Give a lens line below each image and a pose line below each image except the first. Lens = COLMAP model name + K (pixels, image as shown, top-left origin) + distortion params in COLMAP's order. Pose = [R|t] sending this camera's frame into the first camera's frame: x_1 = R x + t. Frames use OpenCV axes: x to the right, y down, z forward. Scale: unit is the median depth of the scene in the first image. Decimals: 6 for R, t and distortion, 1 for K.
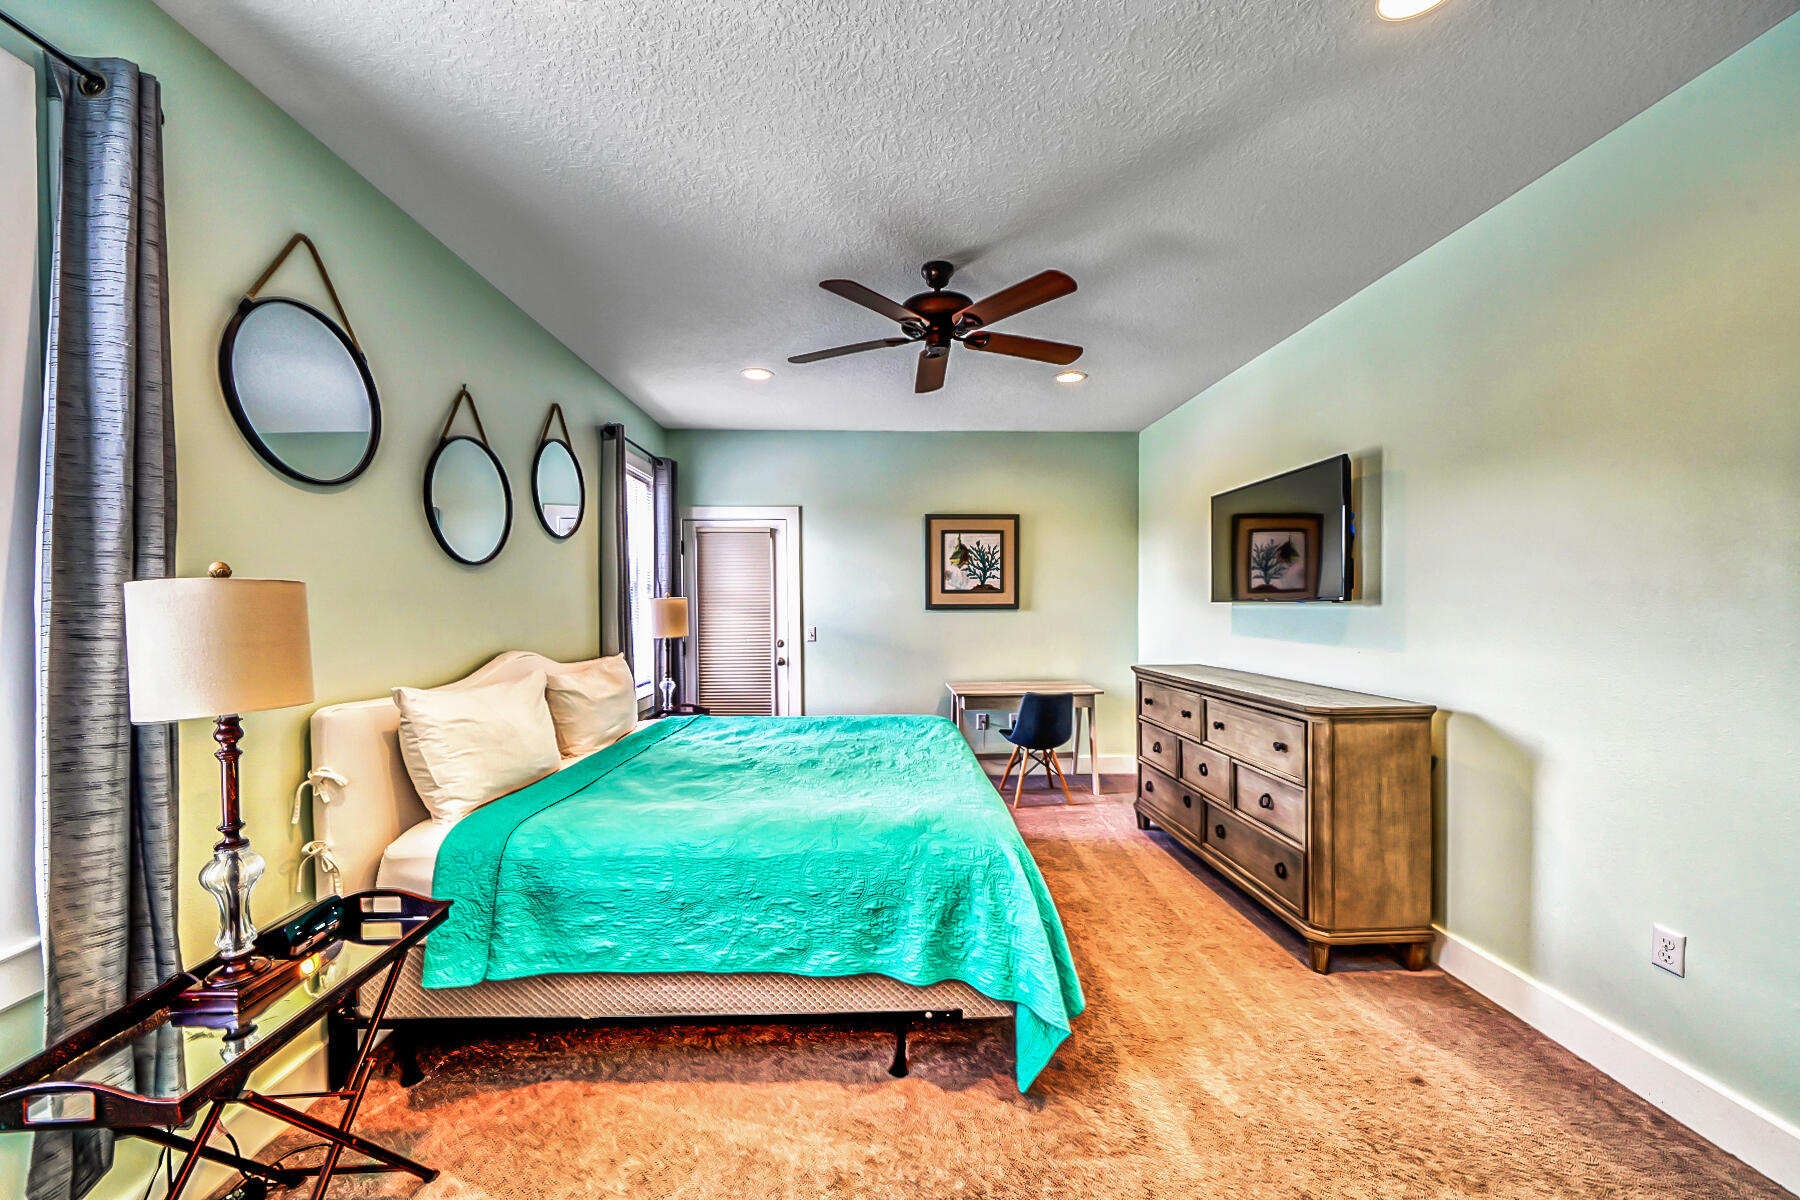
lens RADIAL K [[641.4, 0, 900.7], [0, 641.4, 609.5], [0, 0, 1]] dist [0.003000, -0.000370]
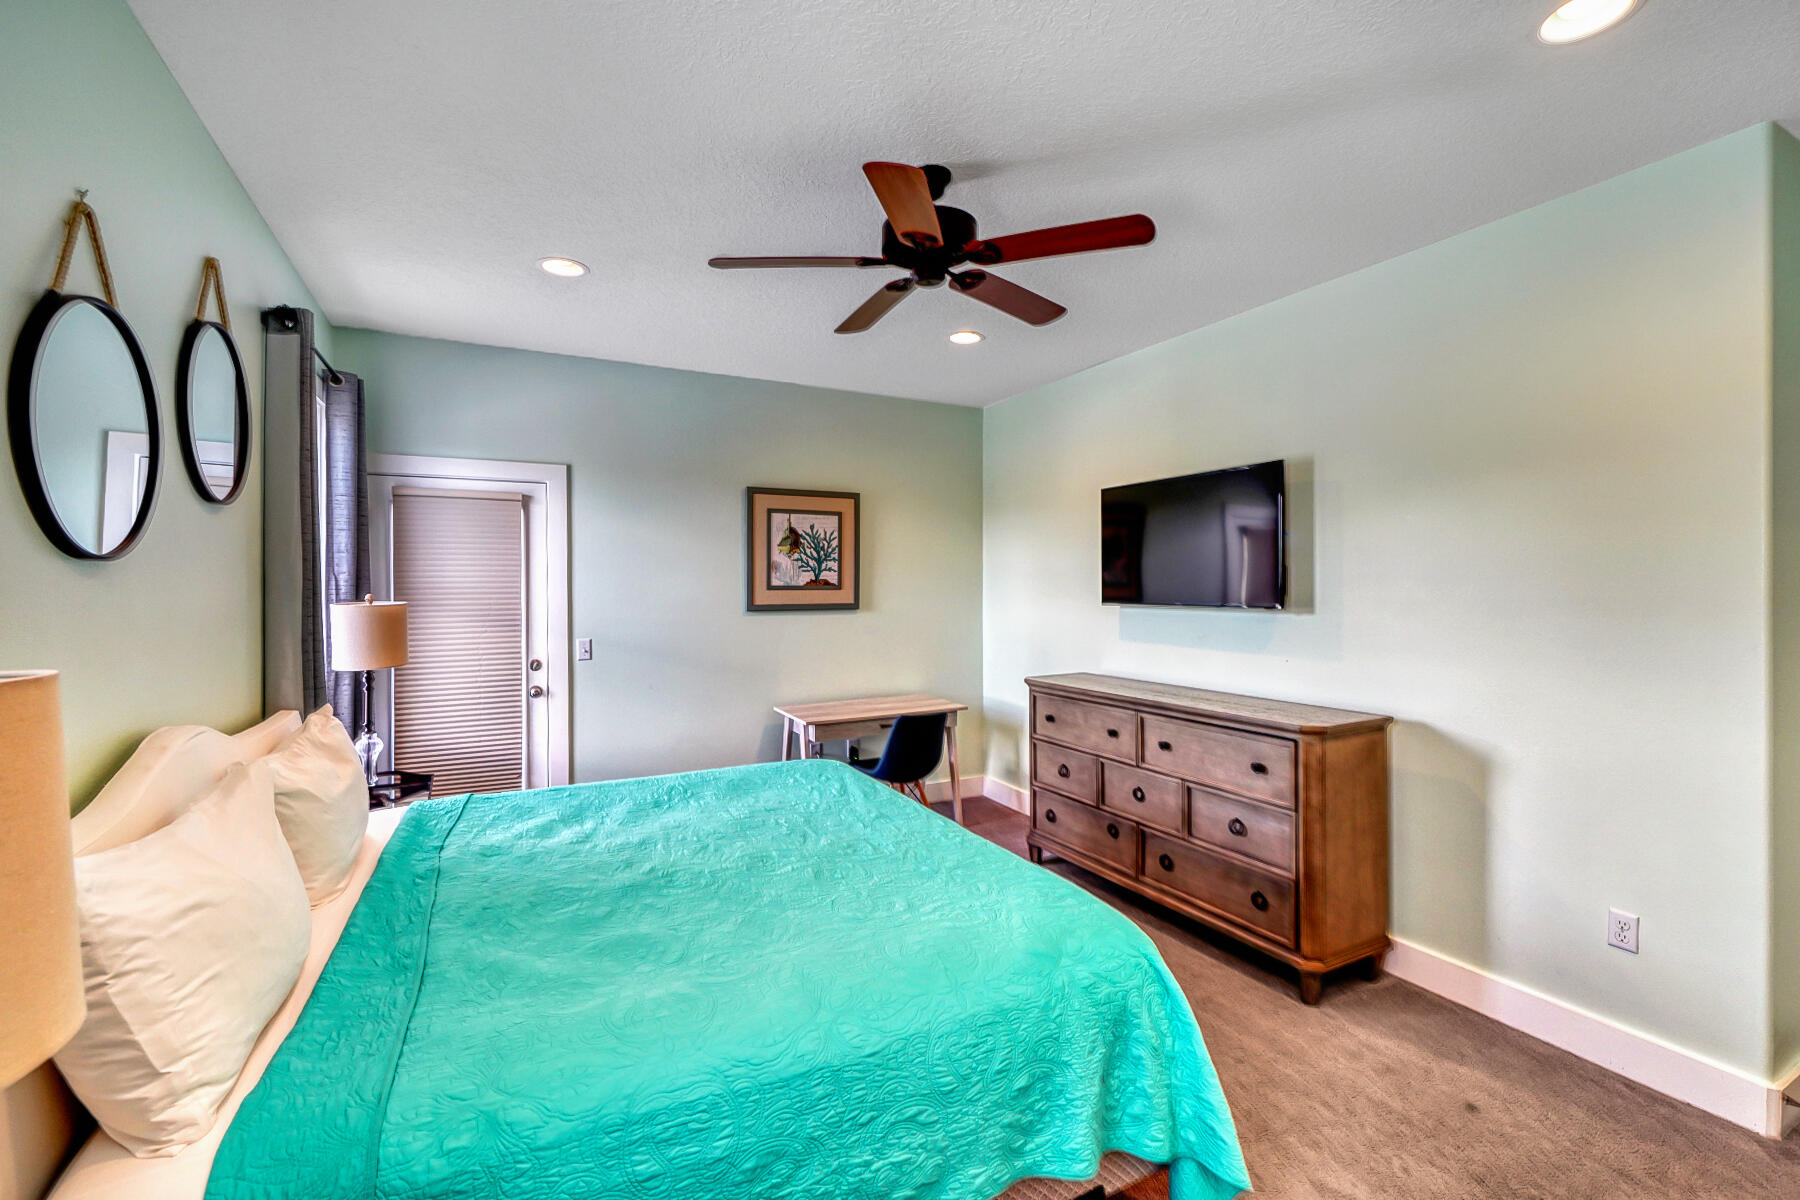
lens RADIAL K [[757.4, 0, 905.2], [0, 757.4, 587.8], [0, 0, 1]] dist [0.007913, -0.001103]
pose [[0.907359, 0.000046, 0.420356, -0.317960], [0.003008, 0.999974, -0.006603, -0.040739], [-0.420345, 0.007256, 0.907335, 0.195846]]
